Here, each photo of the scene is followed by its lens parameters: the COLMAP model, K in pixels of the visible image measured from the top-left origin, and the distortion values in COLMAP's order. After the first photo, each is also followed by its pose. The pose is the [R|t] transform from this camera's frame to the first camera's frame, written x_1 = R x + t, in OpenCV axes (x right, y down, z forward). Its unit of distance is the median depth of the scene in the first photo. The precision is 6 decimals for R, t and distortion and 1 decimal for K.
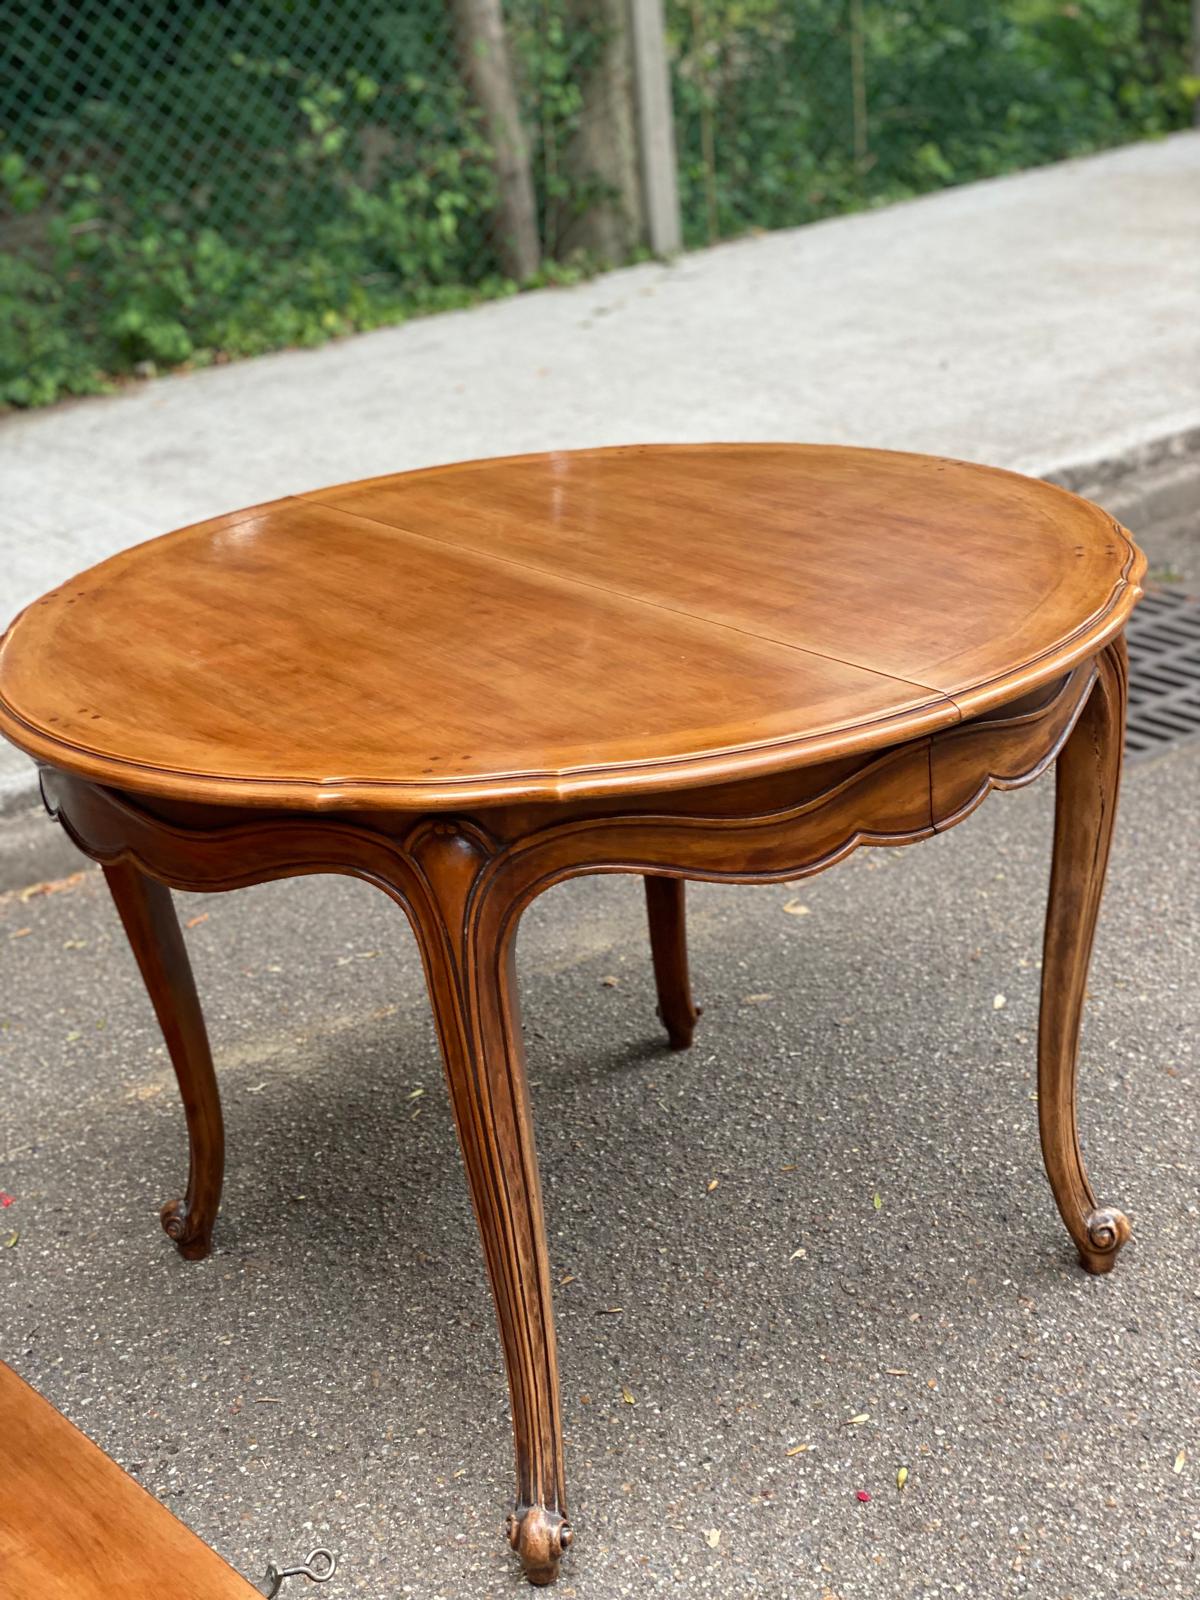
lens RADIAL K [[2395.1, 0, 603.2], [0, 2395.1, 808.5], [0, 0, 1]] dist [0.108389, 0.000000]
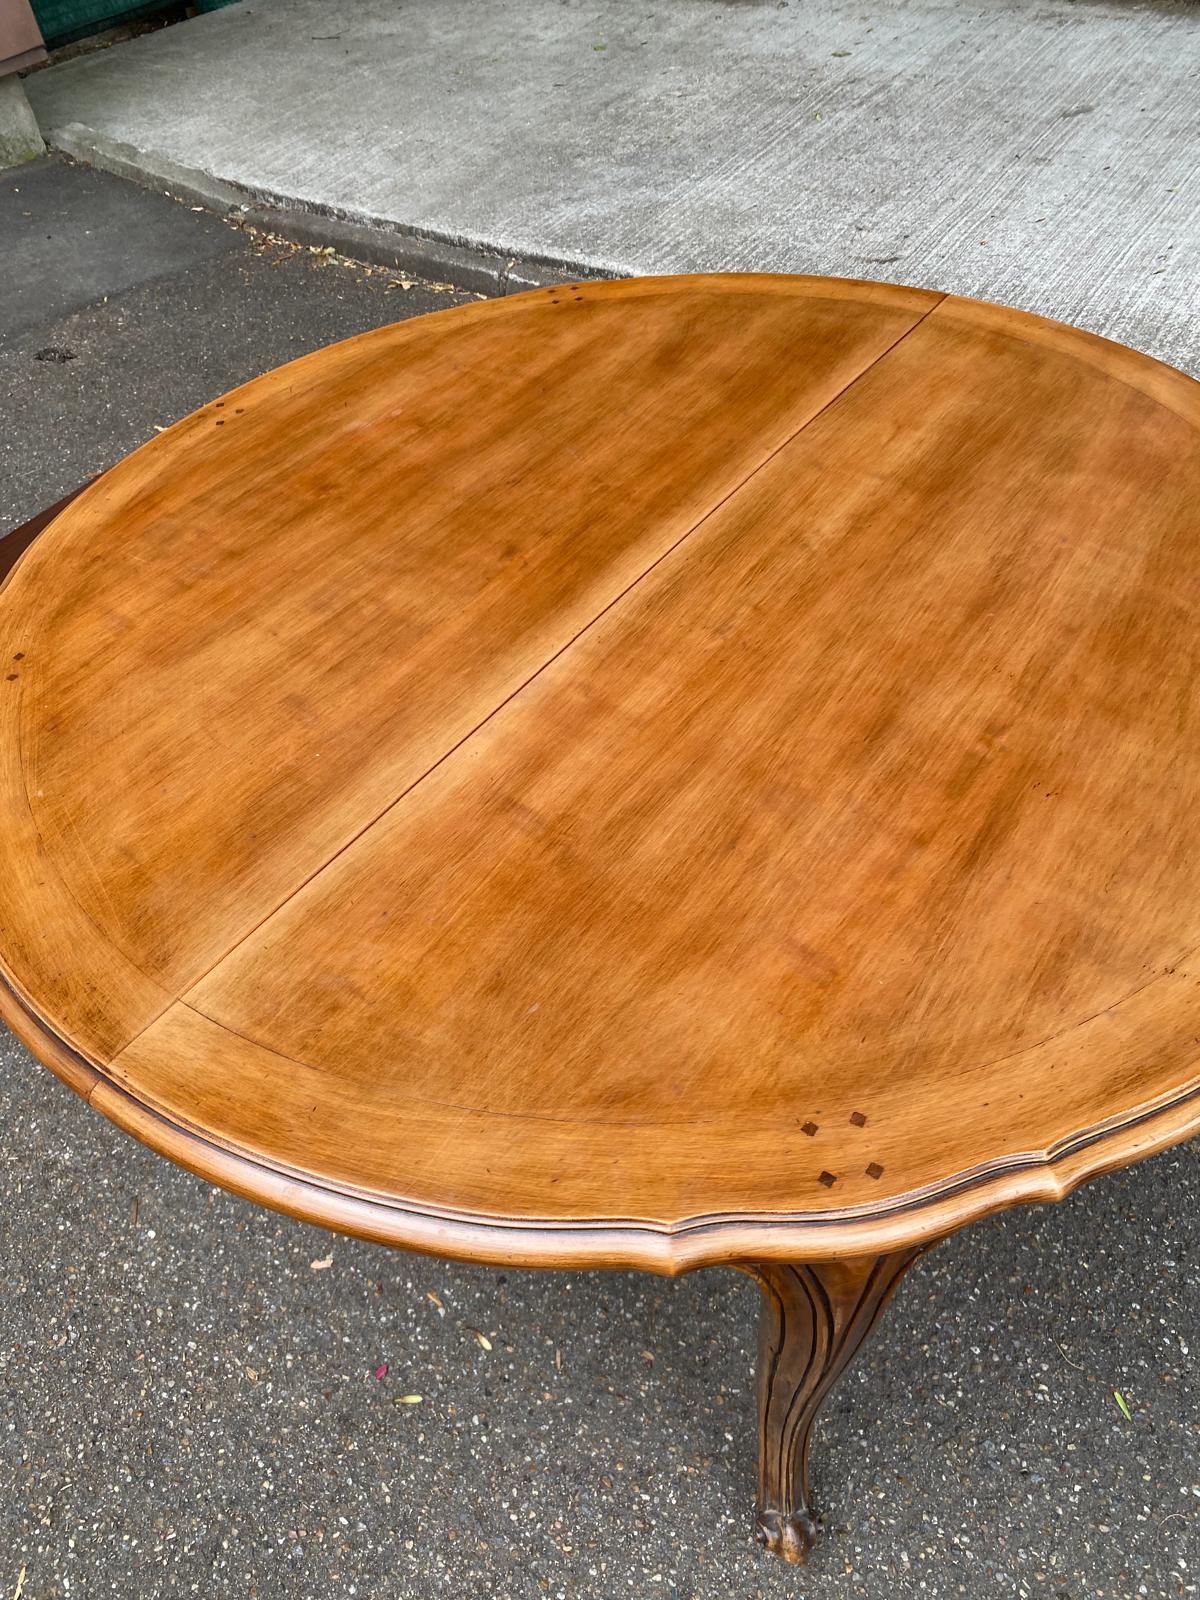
lens RADIAL K [[1224.8, 0, 600.5], [0, 1224.8, 797.0], [0, 0, 1]] dist [0.017398, -0.021526]
pose [[0.311770, 0.728741, -0.609702, 0.283120], [-0.302718, 0.684429, 0.663264, -0.310720], [0.900645, -0.022218, 0.433987, 0.799621]]
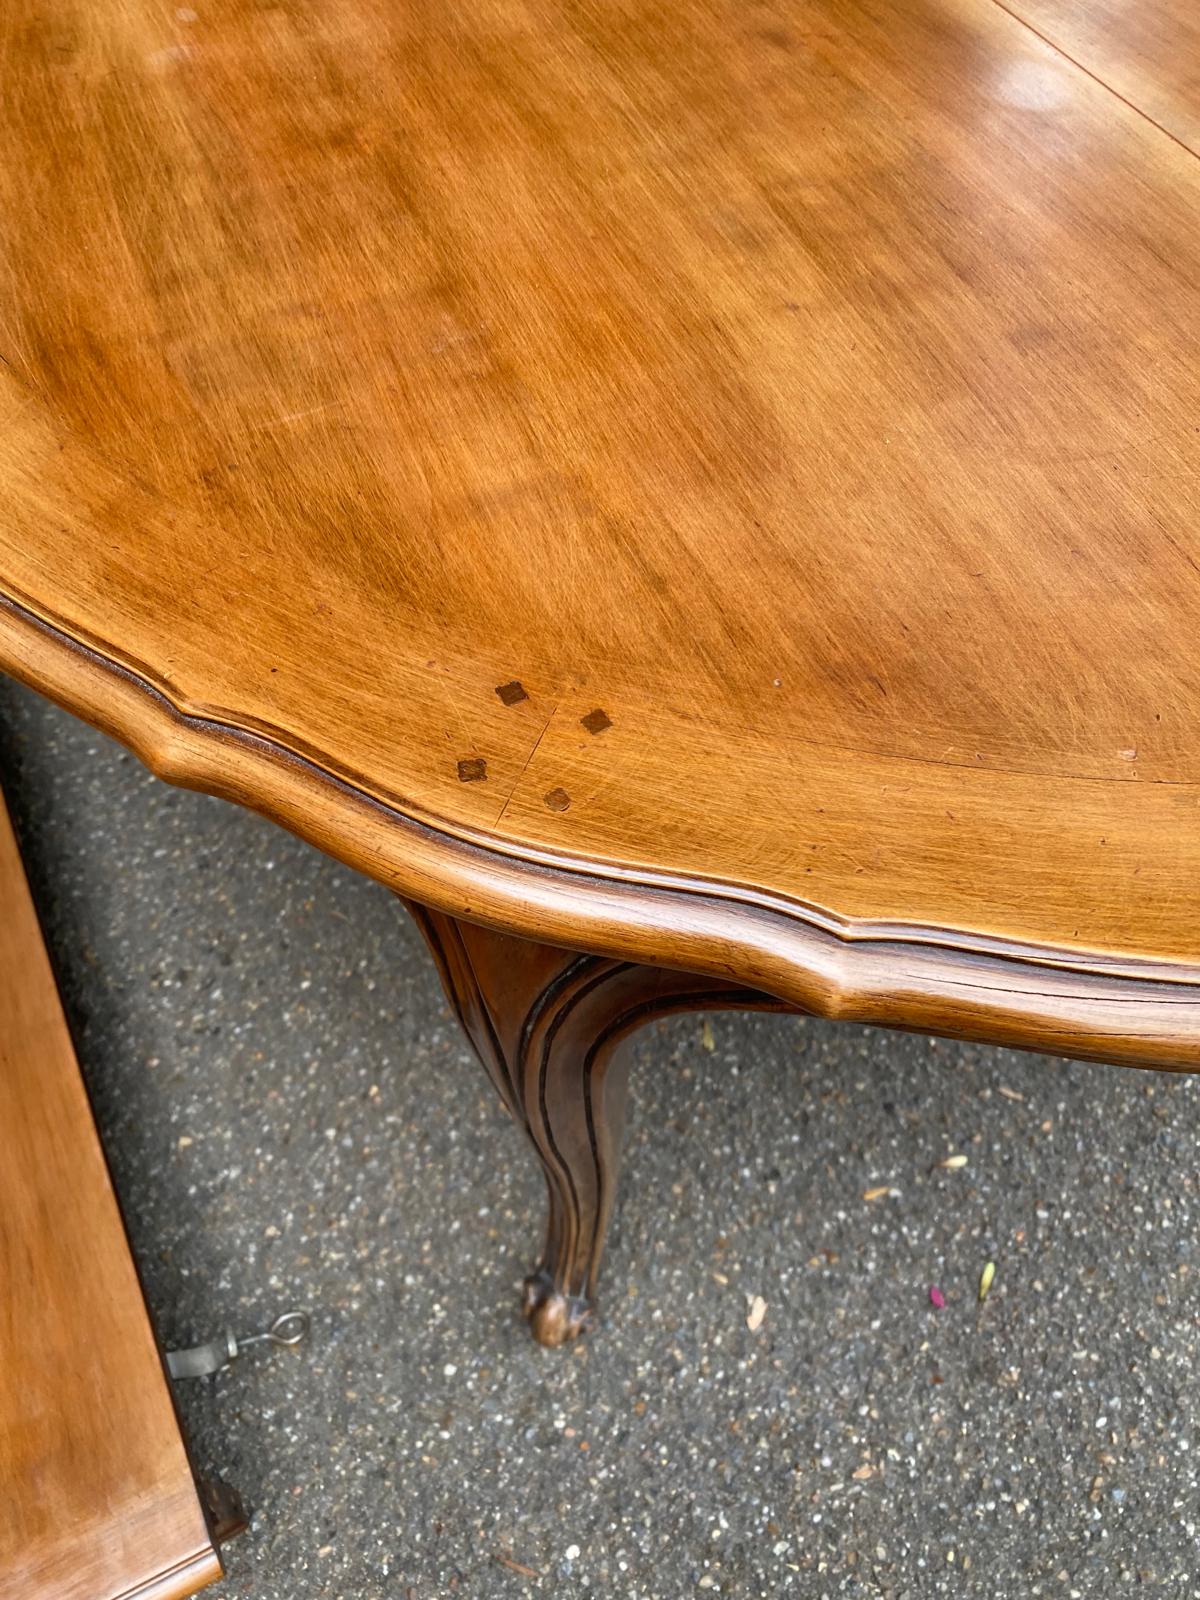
lens RADIAL K [[1224.8, 0, 595.9], [0, 1224.8, 768.4], [0, 0, 1]] dist [0.017398, -0.021526]
pose [[0.970682, 0.237893, -0.034412, -0.039731], [-0.176998, 0.804270, 0.567294, -0.093225], [0.162632, -0.544571, 0.822796, 0.681277]]
